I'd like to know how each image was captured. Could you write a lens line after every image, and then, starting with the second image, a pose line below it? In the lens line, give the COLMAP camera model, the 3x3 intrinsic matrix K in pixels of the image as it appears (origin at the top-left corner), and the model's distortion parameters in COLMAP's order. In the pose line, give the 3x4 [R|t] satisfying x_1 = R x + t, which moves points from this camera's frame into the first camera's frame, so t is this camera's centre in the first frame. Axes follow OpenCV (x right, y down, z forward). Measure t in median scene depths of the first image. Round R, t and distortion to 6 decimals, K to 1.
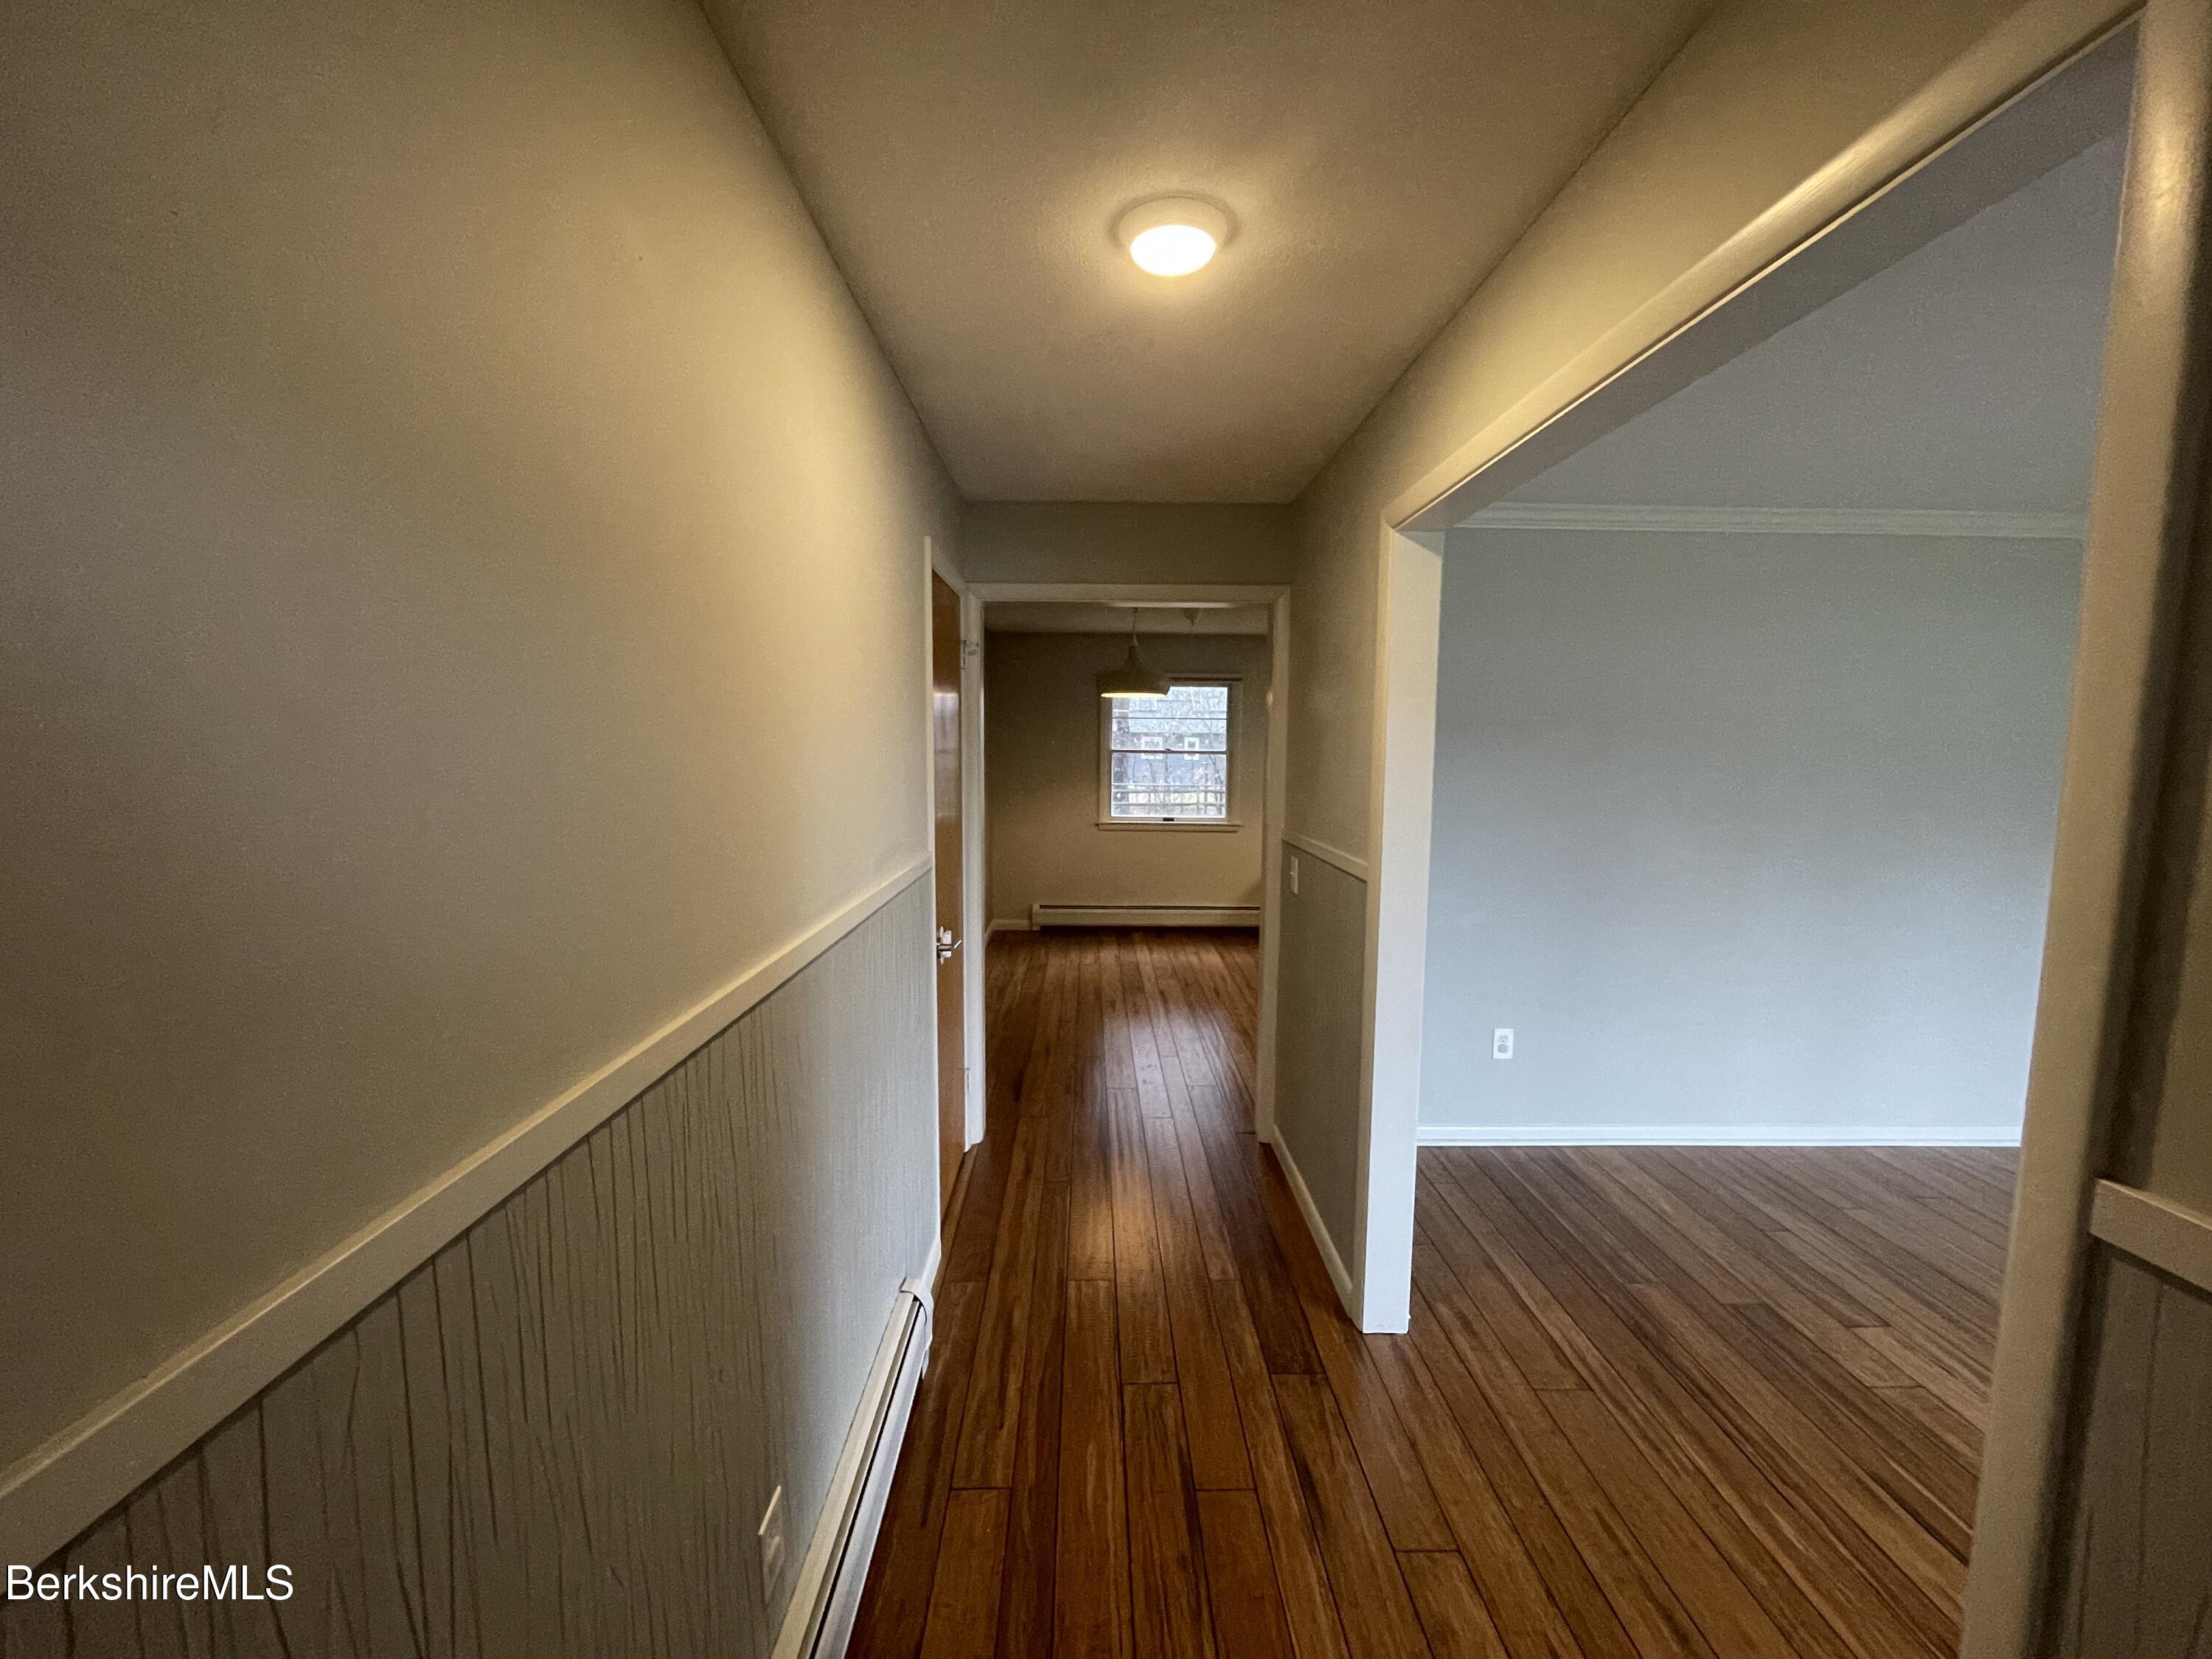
lens RADIAL K [[892.6, 0, 1104.3], [0, 892.6, 831.7], [0, 0, 1]] dist [-0.002296, -0.000468]
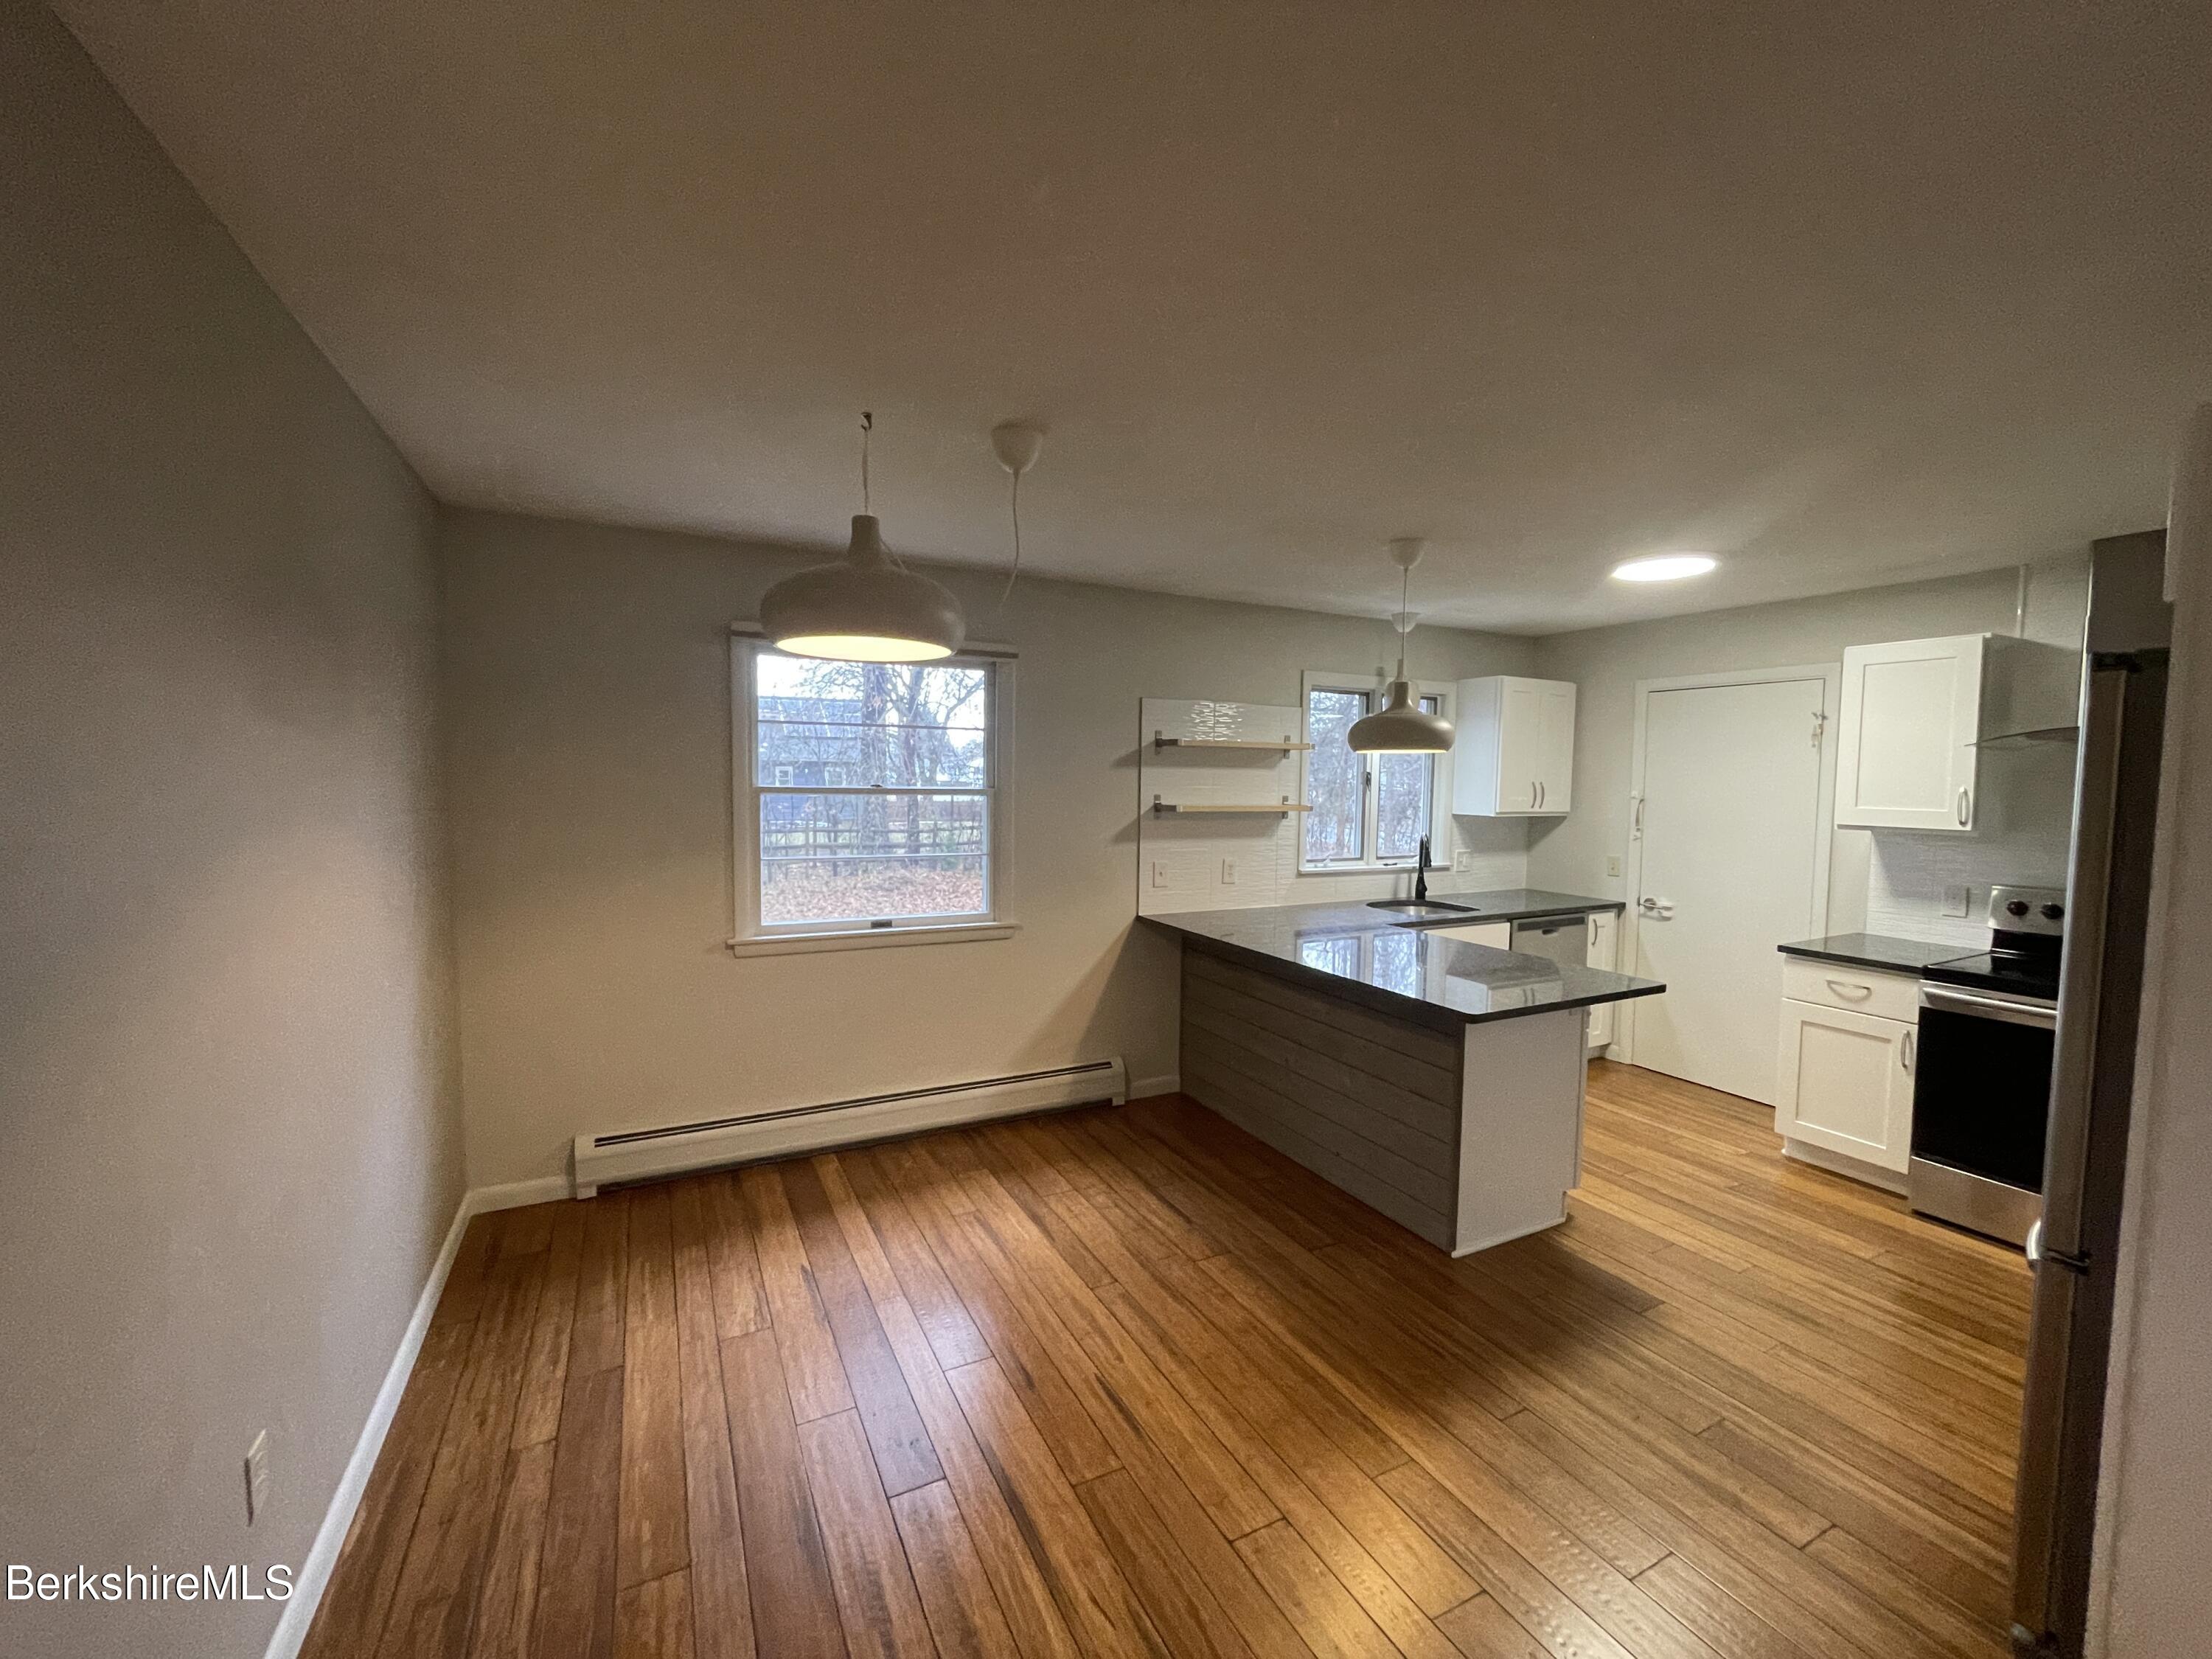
lens RADIAL K [[892.6, 0, 1104.3], [0, 892.6, 831.7], [0, 0, 1]] dist [-0.002296, -0.000468]
pose [[0.898132, -0.027756, 0.438849, -0.081391], [0.042142, 0.998845, -0.023073, -0.113672], [-0.437702, 0.039216, 0.898265, 1.128661]]
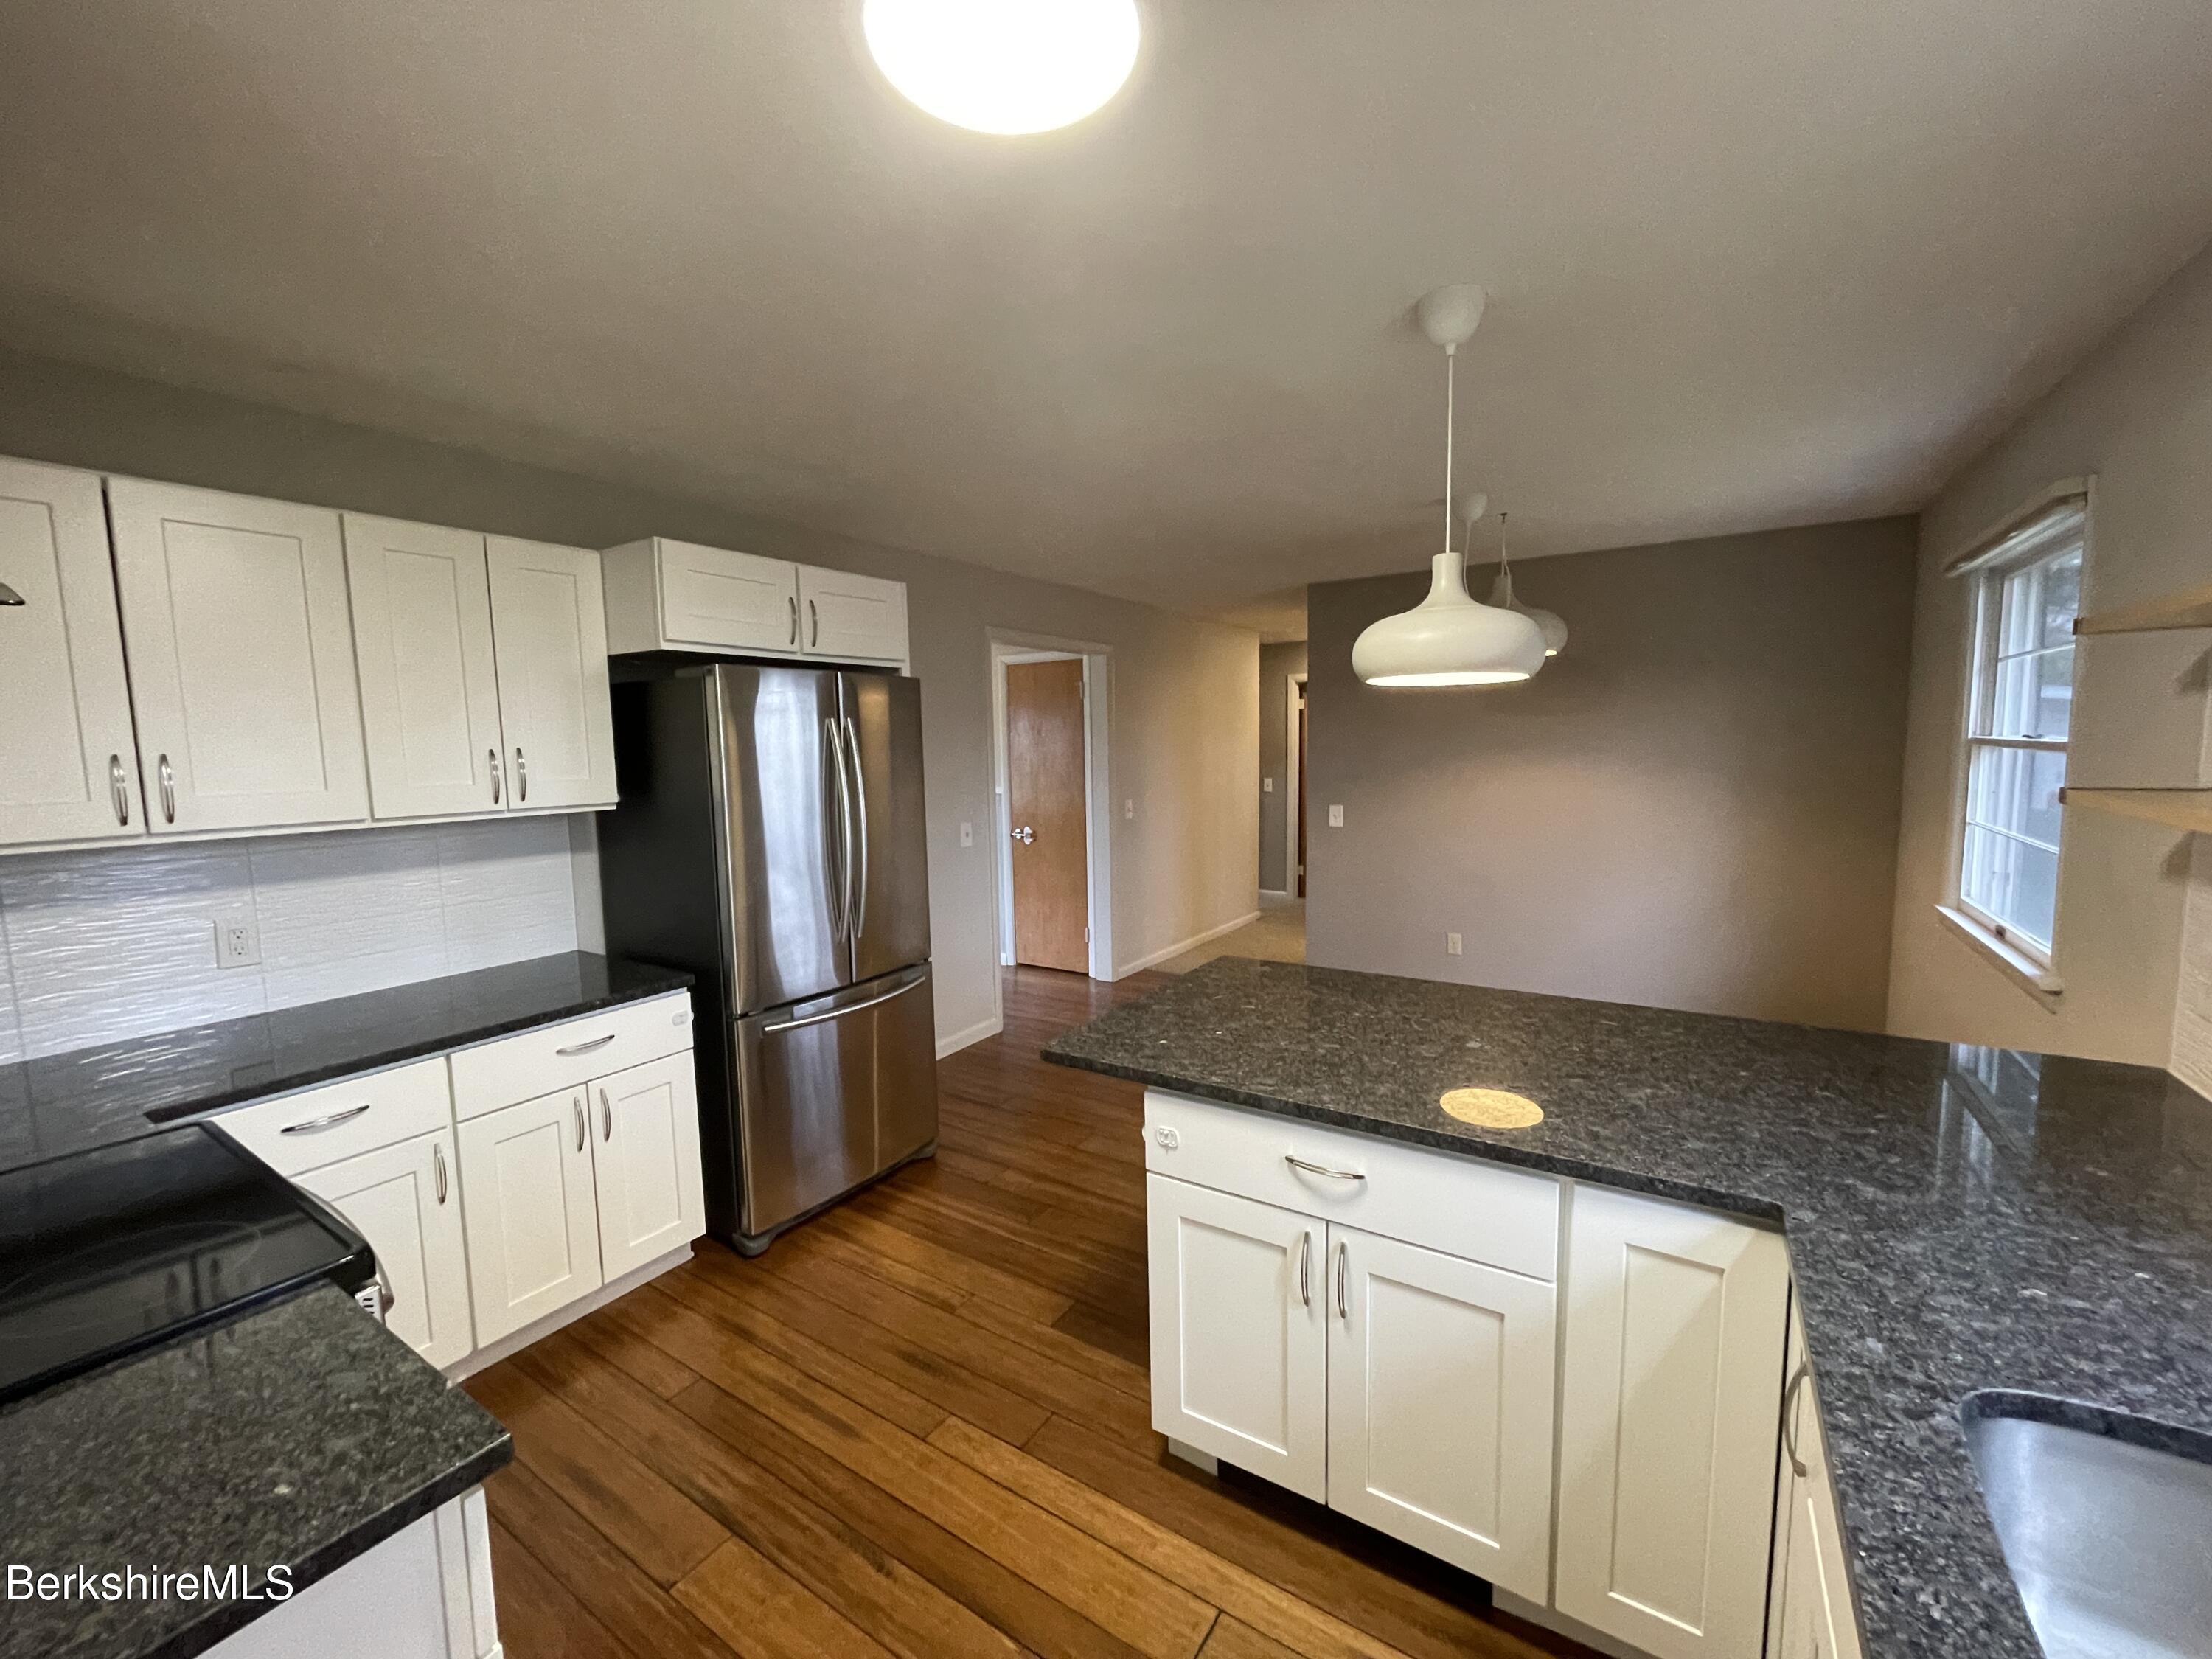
lens RADIAL K [[892.6, 0, 1104.3], [0, 892.6, 831.7], [0, 0, 1]] dist [-0.002296, -0.000468]
pose [[-0.559286, 0.083365, -0.824772, 1.314052], [-0.069312, 0.986744, 0.146738, -0.188976], [0.826072, 0.139235, -0.546094, 2.061561]]
